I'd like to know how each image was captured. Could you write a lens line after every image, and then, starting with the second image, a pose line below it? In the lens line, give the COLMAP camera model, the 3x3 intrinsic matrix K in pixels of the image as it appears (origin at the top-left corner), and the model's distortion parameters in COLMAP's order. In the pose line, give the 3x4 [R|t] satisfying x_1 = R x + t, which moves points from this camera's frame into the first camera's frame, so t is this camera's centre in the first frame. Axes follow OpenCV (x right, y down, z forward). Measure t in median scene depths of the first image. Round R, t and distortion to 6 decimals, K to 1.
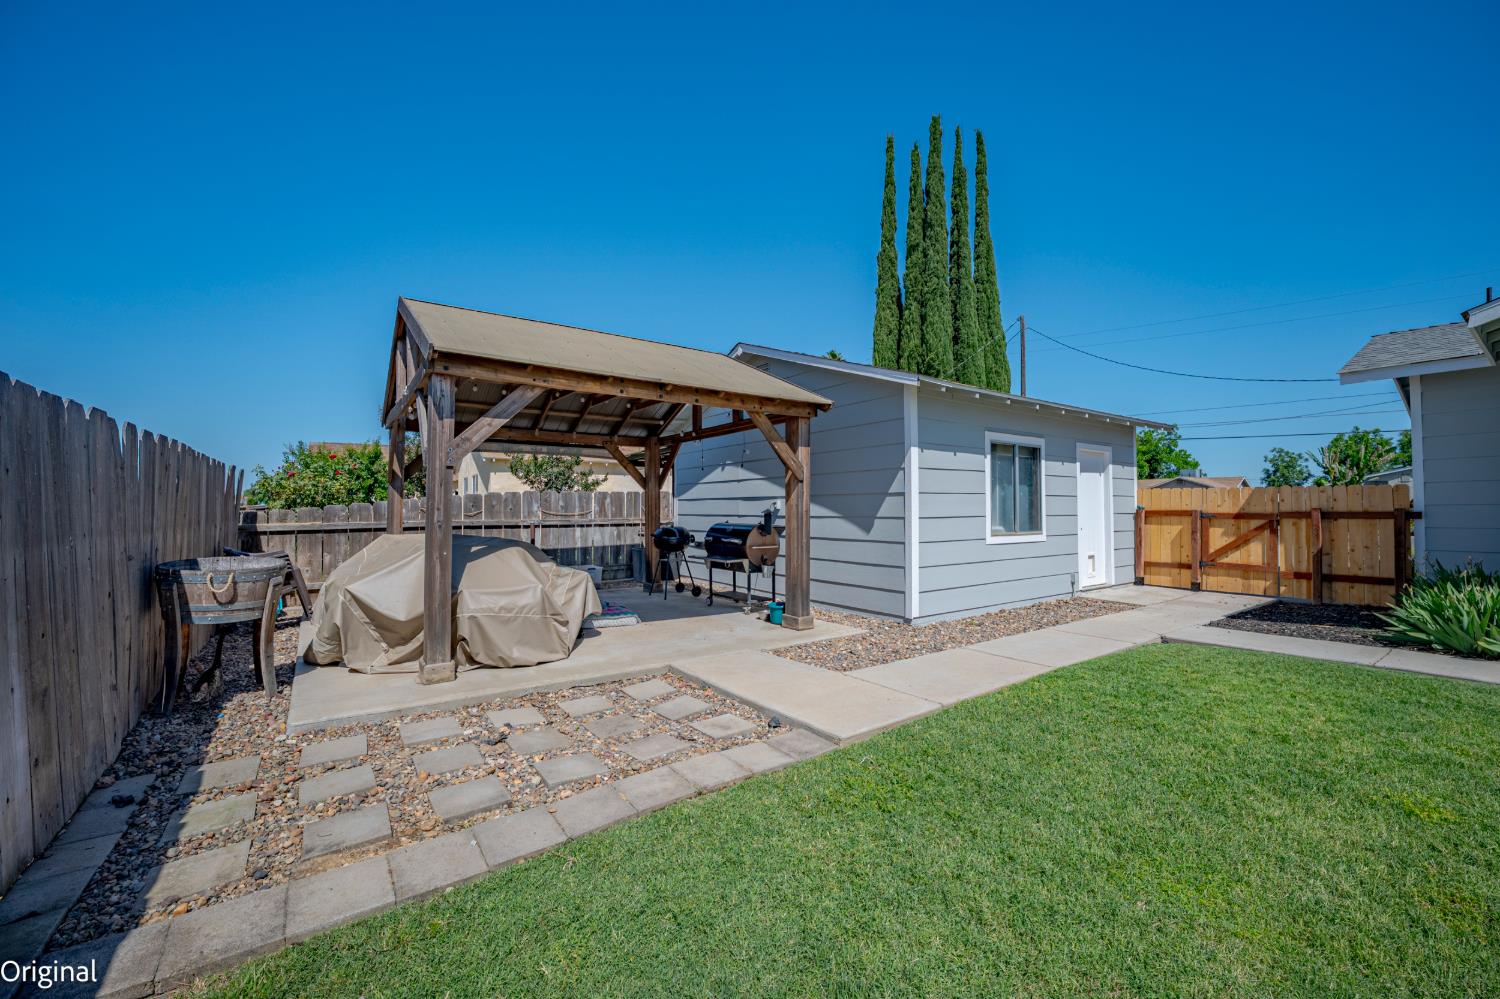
lens RADIAL K [[598.8, 0, 749.6], [0, 598.8, 511.1], [0, 0, 1]] dist [-0.026225, 0.000106]
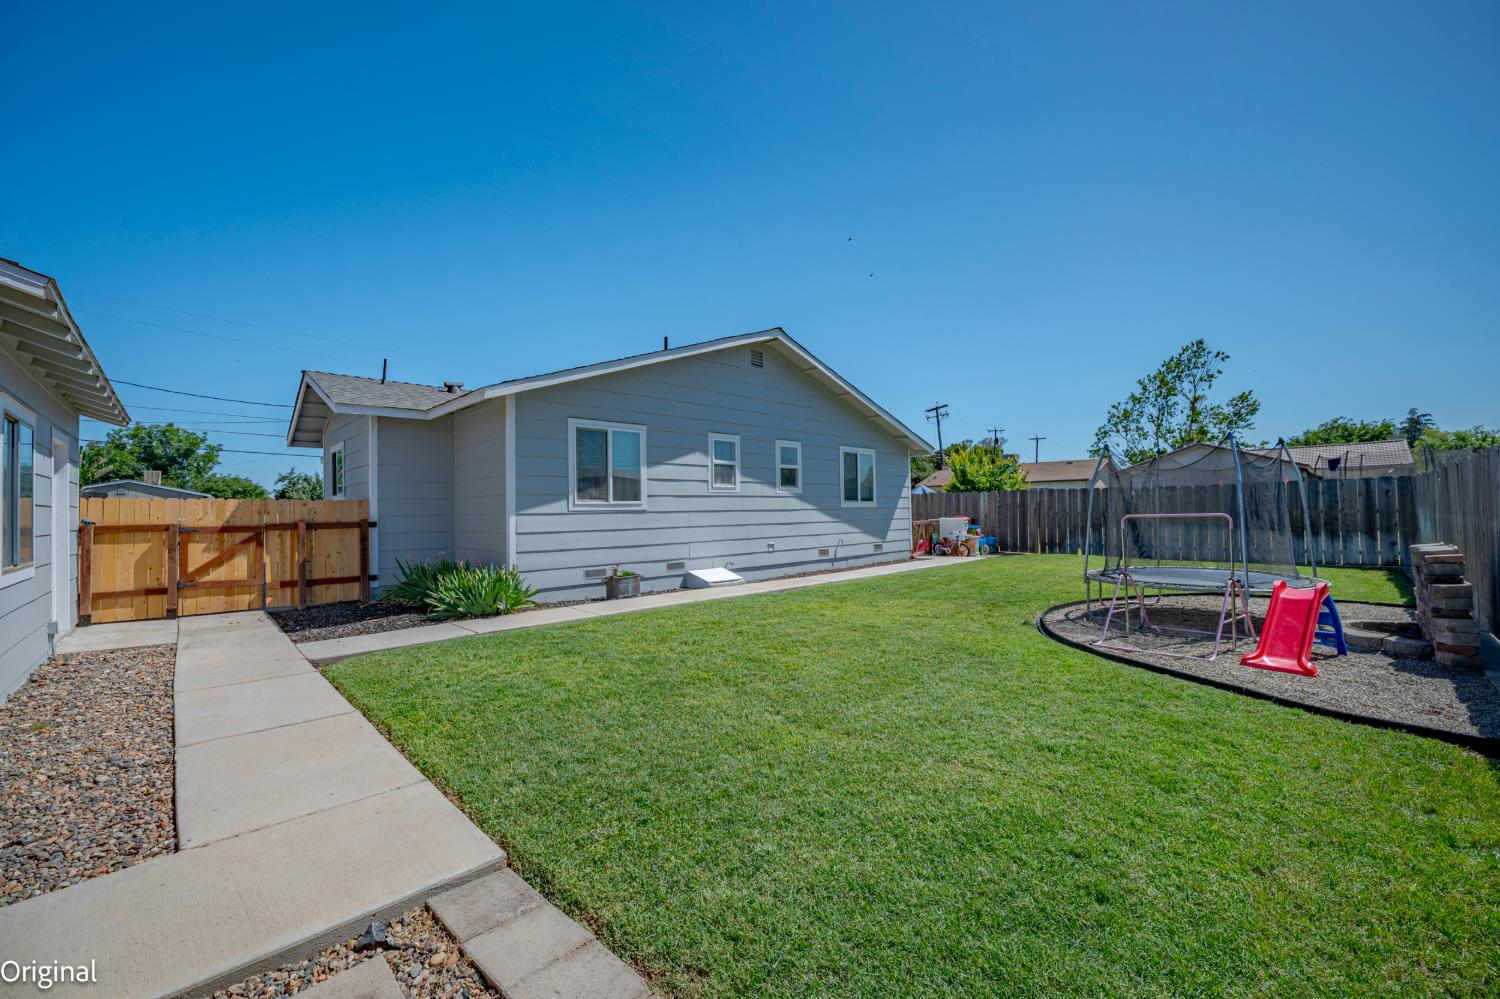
lens RADIAL K [[598.8, 0, 746.6], [0, 598.8, 493.1], [0, 0, 1]] dist [-0.026225, 0.000106]
pose [[-0.153554, 0.034222, 0.987547, -0.230674], [0.020081, 0.999302, -0.031507, -0.003591], [-0.987936, 0.014993, -0.154134, 0.330327]]
